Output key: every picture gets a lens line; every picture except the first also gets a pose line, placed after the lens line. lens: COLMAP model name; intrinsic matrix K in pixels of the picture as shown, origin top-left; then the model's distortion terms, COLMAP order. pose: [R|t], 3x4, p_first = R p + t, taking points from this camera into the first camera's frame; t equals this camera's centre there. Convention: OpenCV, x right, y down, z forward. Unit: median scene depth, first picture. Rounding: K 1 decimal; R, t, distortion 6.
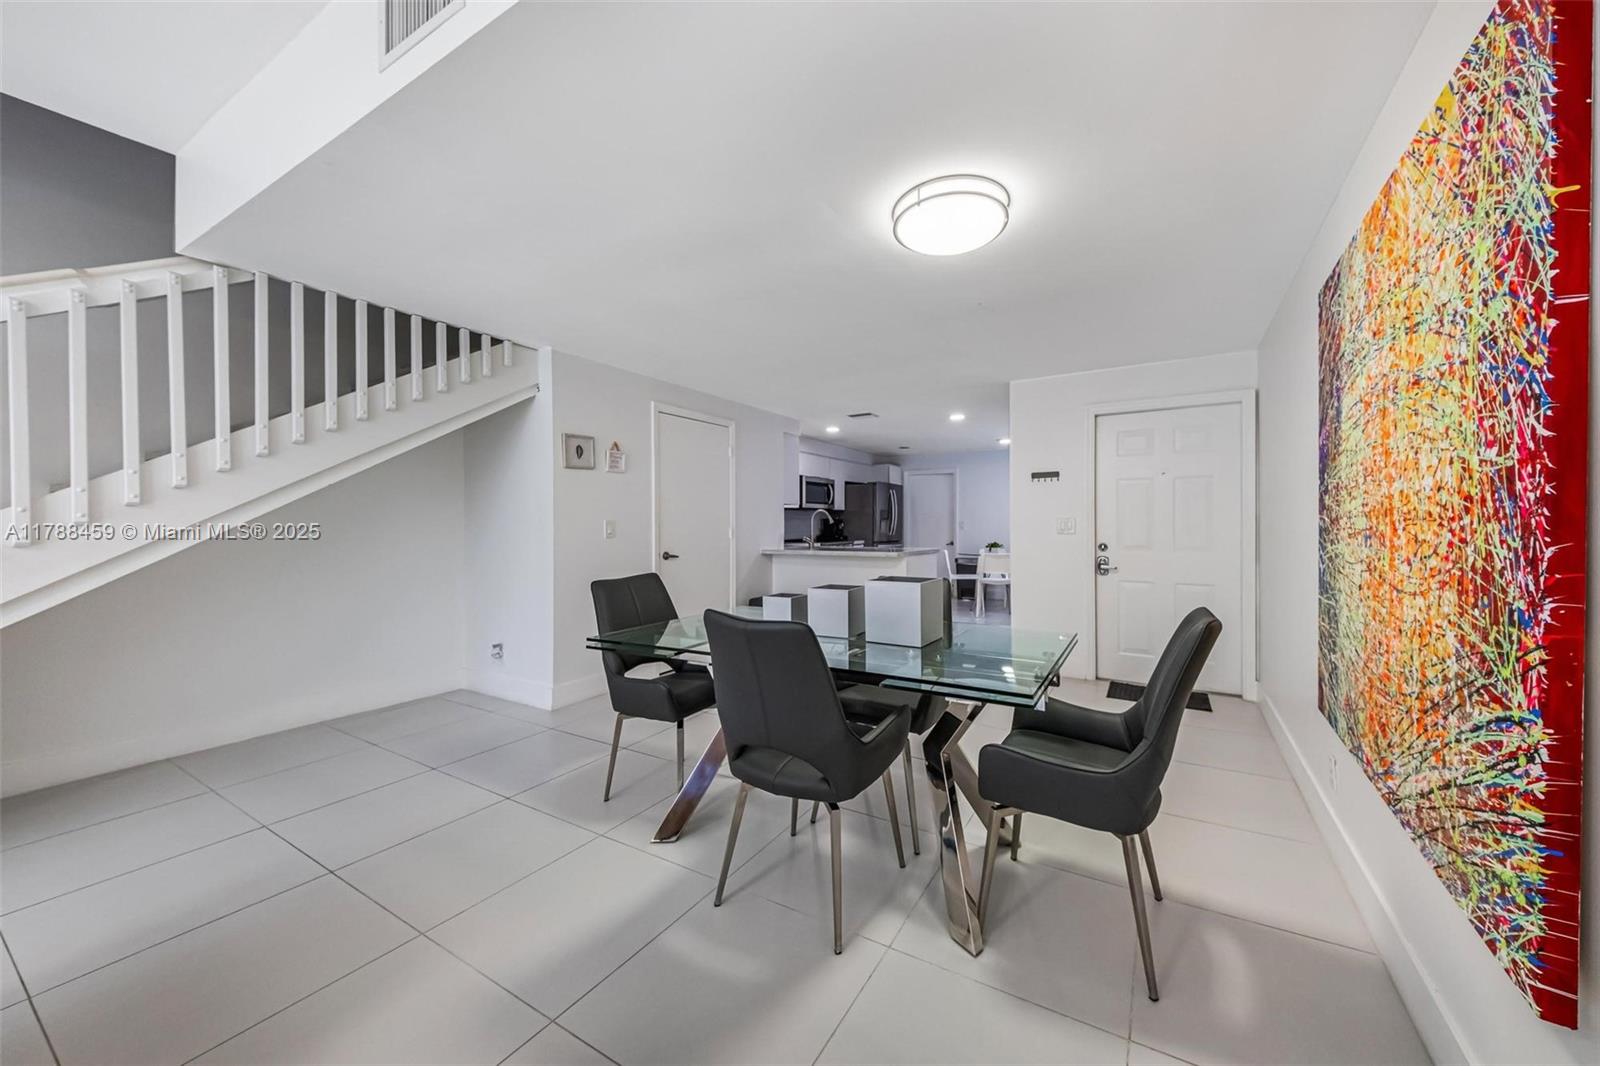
lens RADIAL K [[559.0, 0, 849.5], [0, 559.0, 525.8], [0, 0, 1]] dist [0.072572, -0.025965]
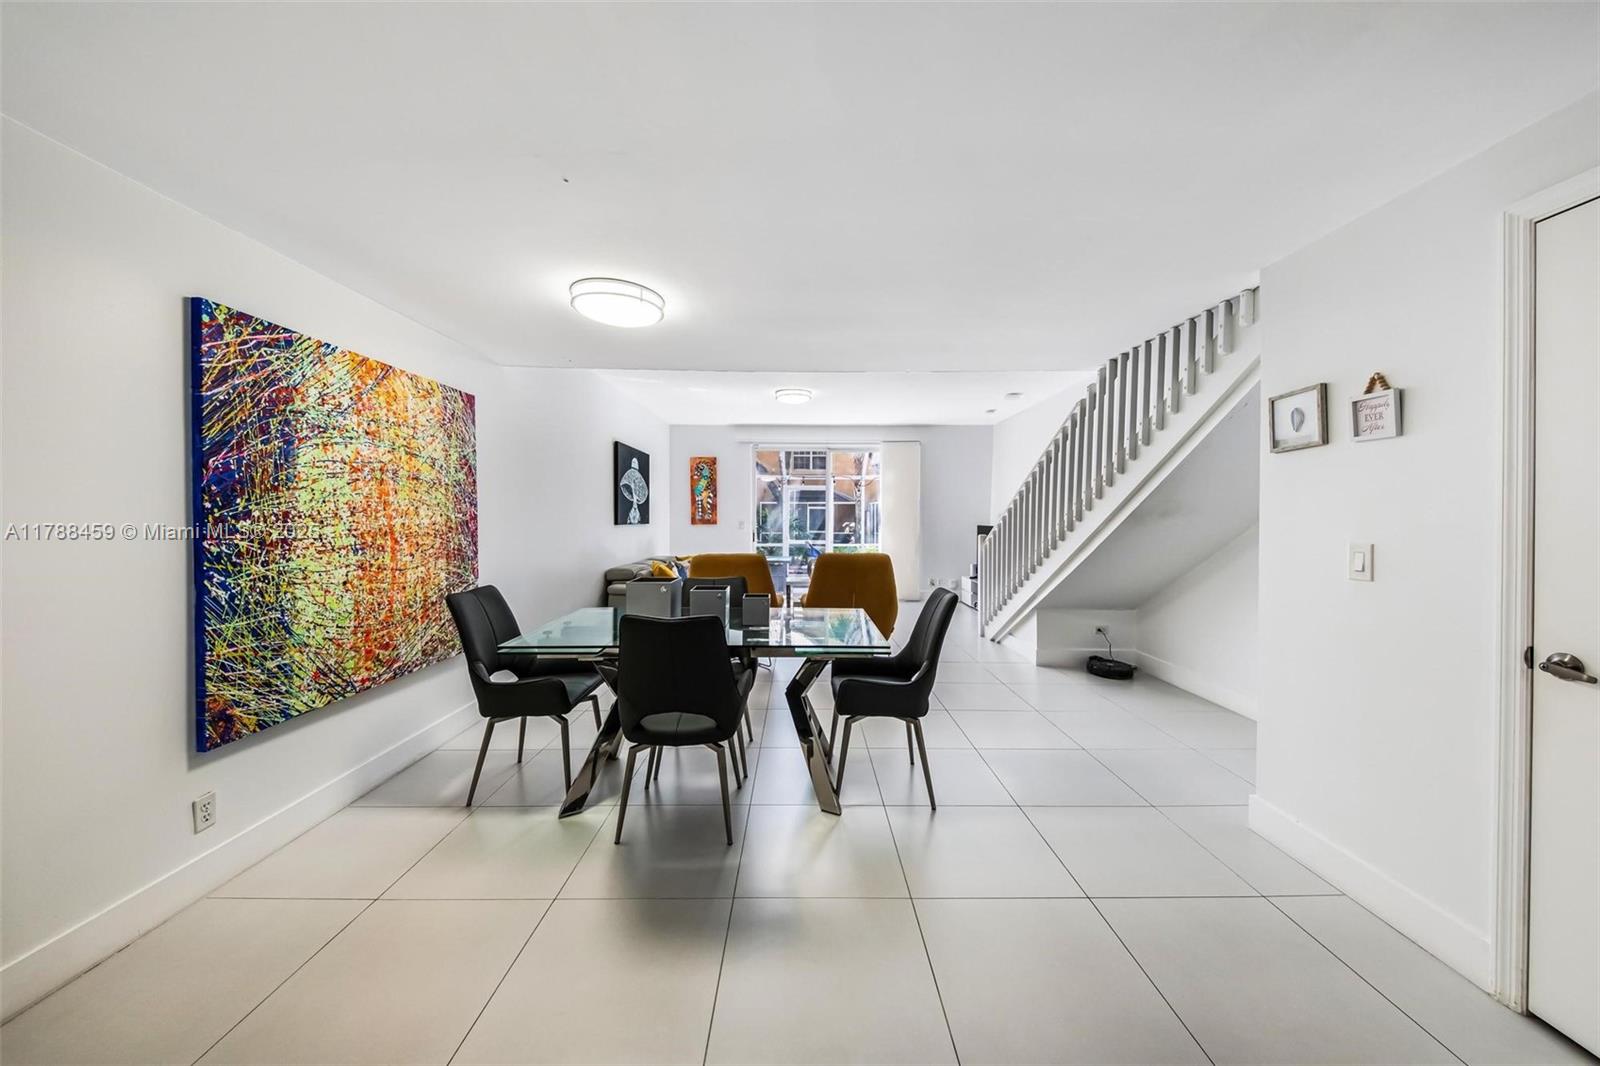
lens RADIAL K [[547.6, 0, 808.4], [0, 547.6, 522.0], [0, 0, 1]] dist [0.046684, -0.024007]
pose [[-0.865890, 0.005270, -0.500207, 0.178316], [-0.002495, 0.999887, 0.014853, -0.026108], [0.500229, 0.014109, -0.865778, 0.934147]]
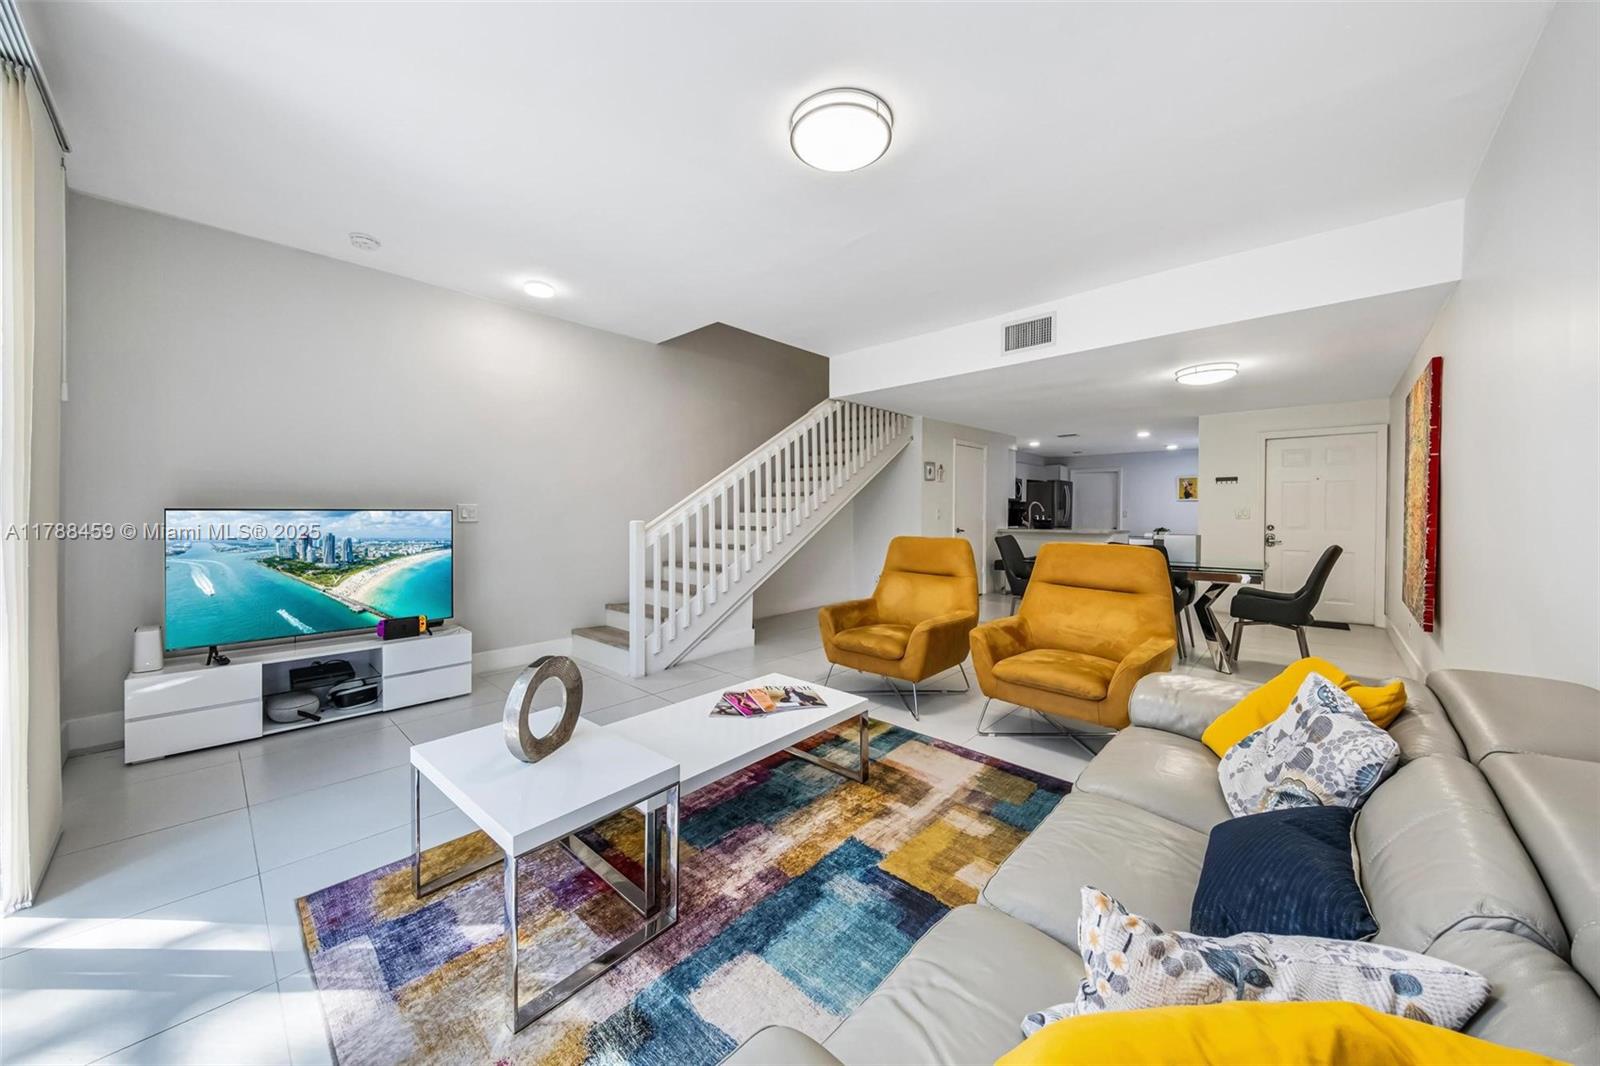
lens RADIAL K [[547.6, 0, 808.4], [0, 547.6, 522.0], [0, 0, 1]] dist [0.046684, -0.024007]
pose [[0.972604, 0.007558, -0.232344, -0.328358], [-0.004888, 0.999915, 0.012063, 0.009156], [0.232416, -0.010597, 0.972559, -0.594733]]
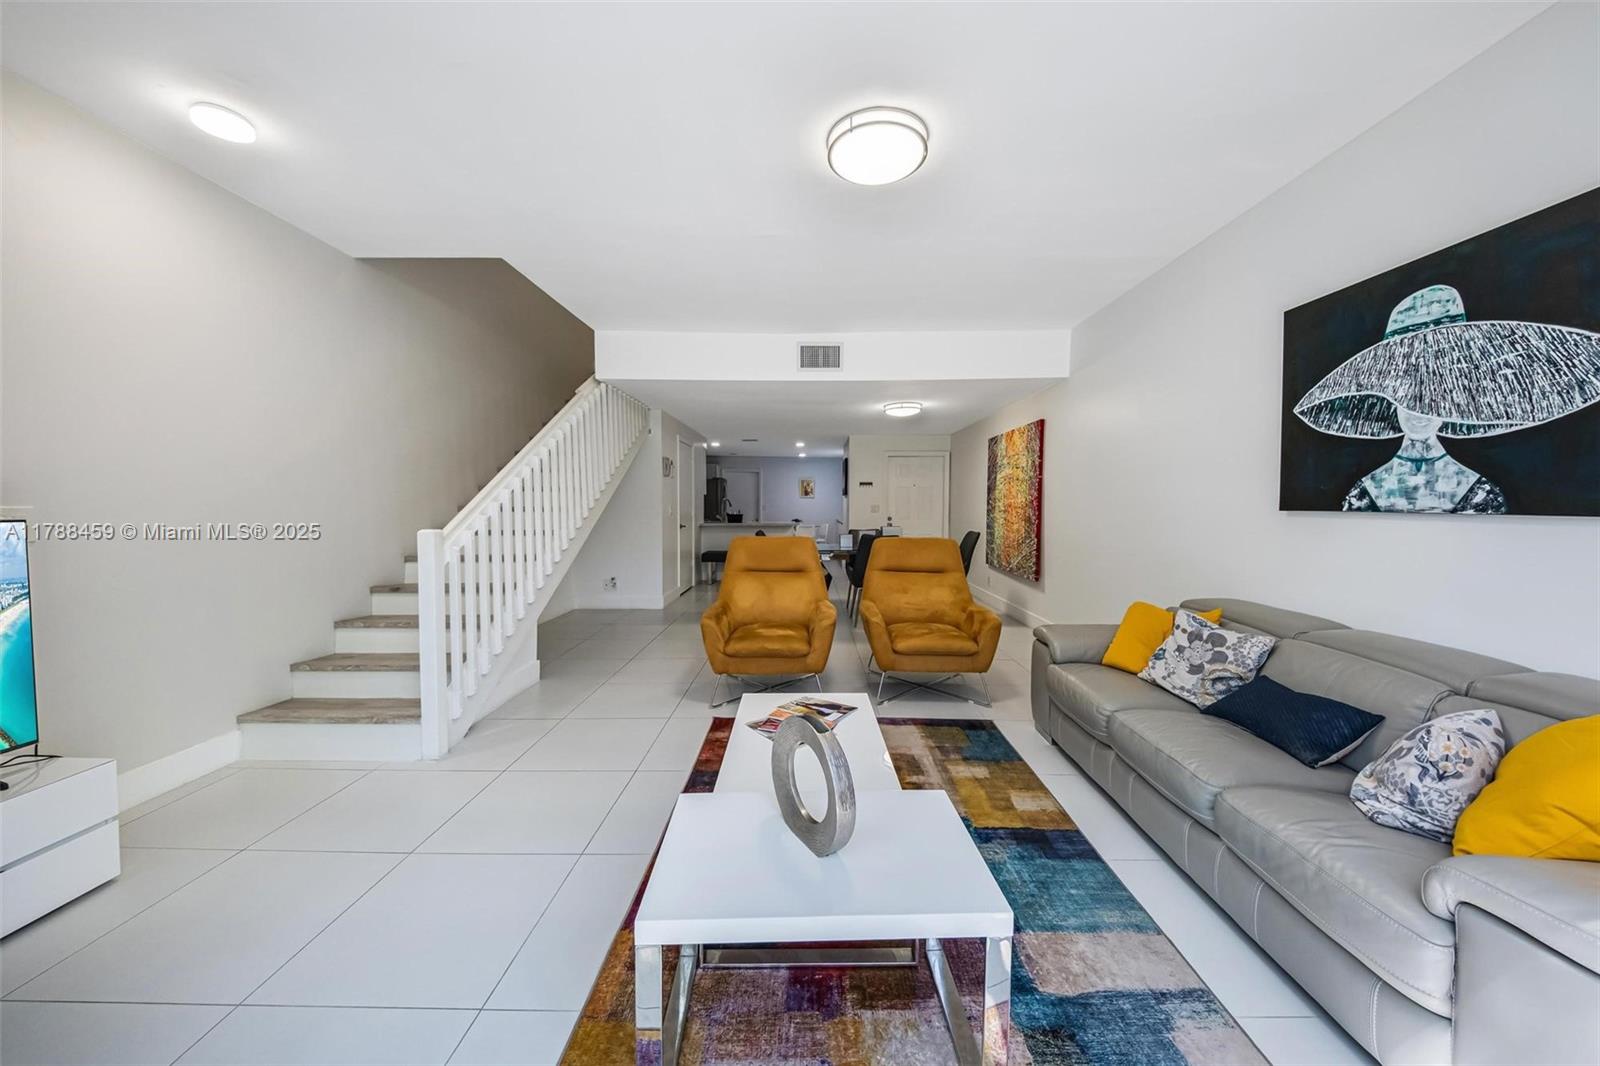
lens RADIAL K [[541.9, 0, 802.8], [0, 541.9, 526.3], [0, 0, 1]] dist [0.044792, -0.023296]
pose [[0.877860, -0.016069, 0.478647, -0.684780], [-0.001237, 0.999358, 0.035818, -0.004823], [-0.478915, -0.032035, 0.877276, -0.527873]]
